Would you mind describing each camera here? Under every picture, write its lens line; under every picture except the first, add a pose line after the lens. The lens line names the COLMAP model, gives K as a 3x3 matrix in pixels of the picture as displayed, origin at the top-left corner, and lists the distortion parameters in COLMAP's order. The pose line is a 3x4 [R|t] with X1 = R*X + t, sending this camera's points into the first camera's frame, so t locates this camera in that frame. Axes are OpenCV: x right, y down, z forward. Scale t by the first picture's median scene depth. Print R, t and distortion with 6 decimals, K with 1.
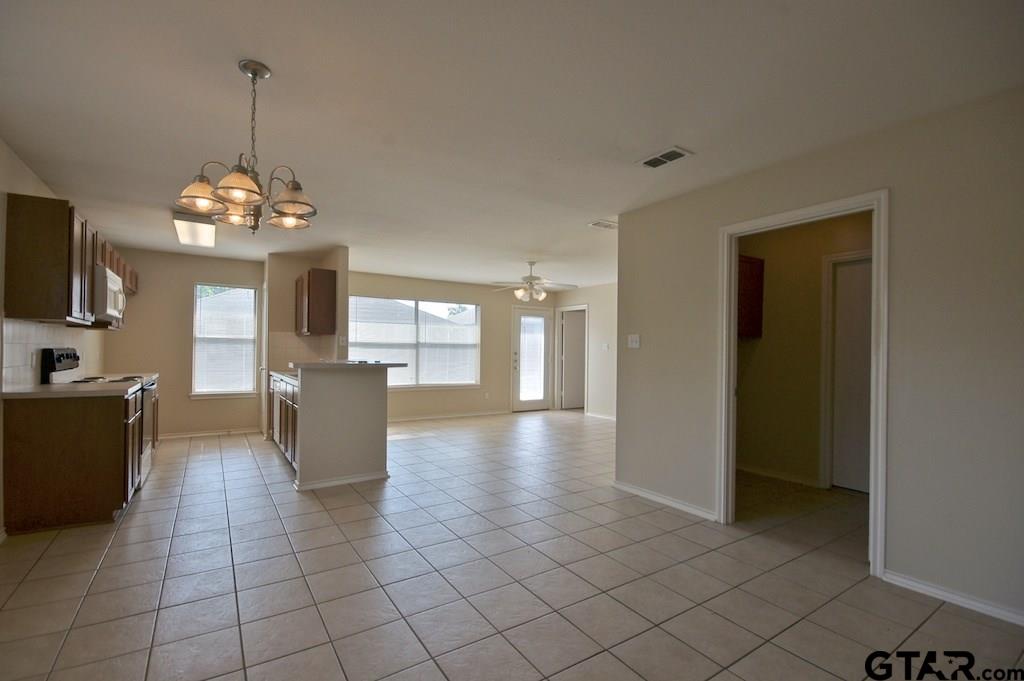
lens RADIAL K [[452.7, 0, 498.2], [0, 452.7, 348.4], [0, 0, 1]] dist [0.000345, 0.000176]
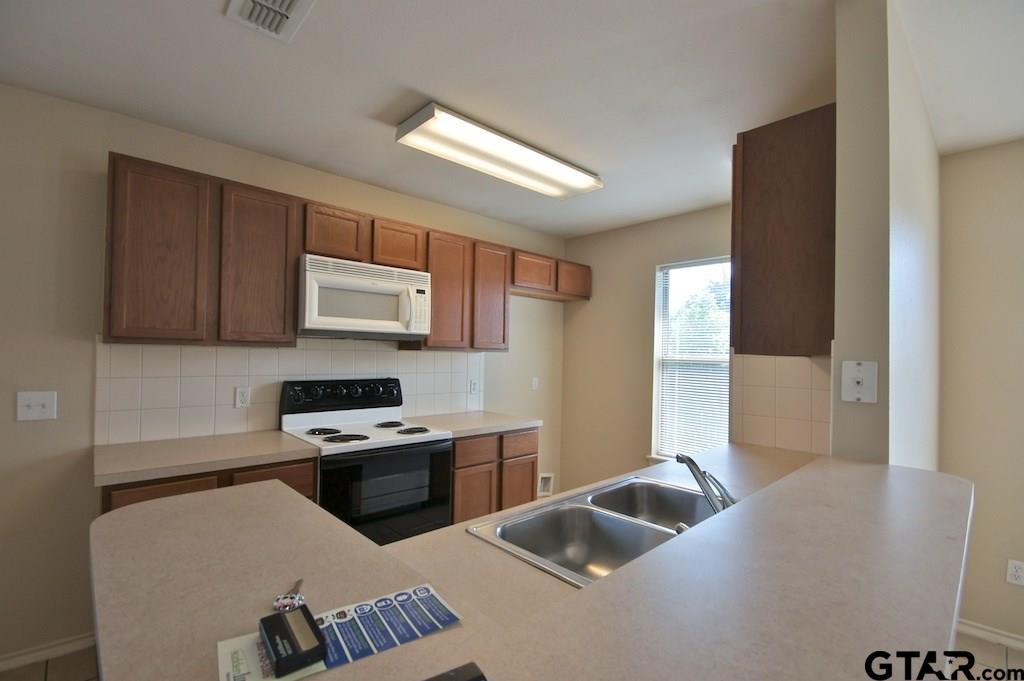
lens RADIAL K [[452.7, 0, 498.2], [0, 452.7, 348.4], [0, 0, 1]] dist [0.000345, 0.000176]
pose [[0.174607, -0.019478, -0.984446, -0.132489], [-0.013961, 0.999655, -0.022255, -0.023487], [0.984539, 0.017630, 0.174275, 0.701963]]
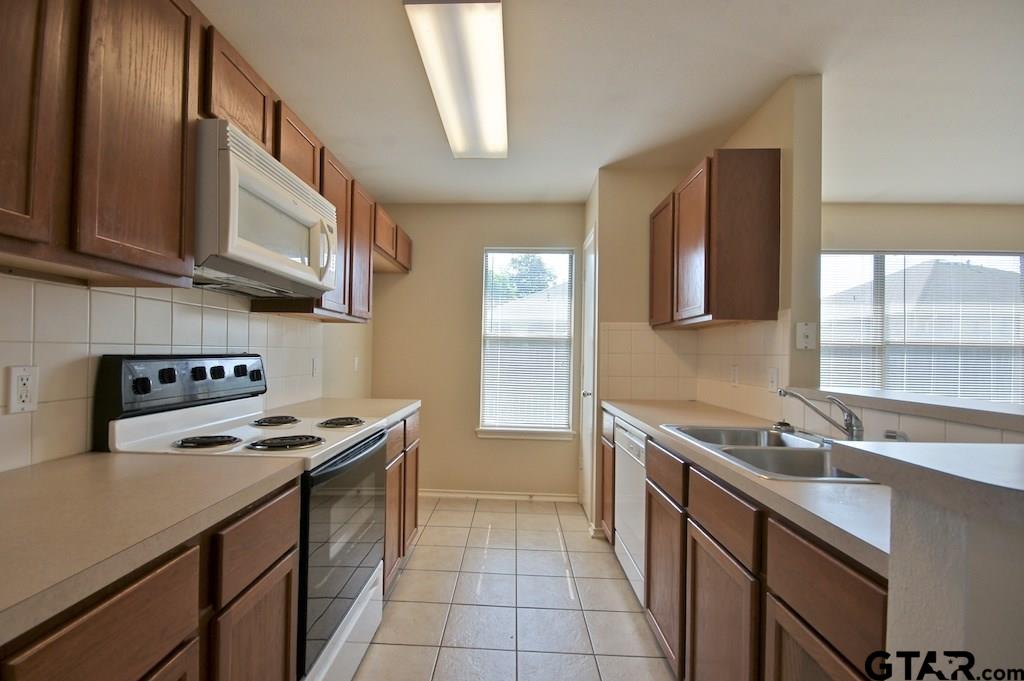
lens RADIAL K [[452.7, 0, 498.2], [0, 452.7, 348.4], [0, 0, 1]] dist [0.000345, 0.000176]
pose [[0.821156, -0.002219, -0.570699, -0.305390], [-0.004762, 0.999931, -0.010740, -0.001474], [0.570683, 0.011537, 0.821089, 0.510132]]
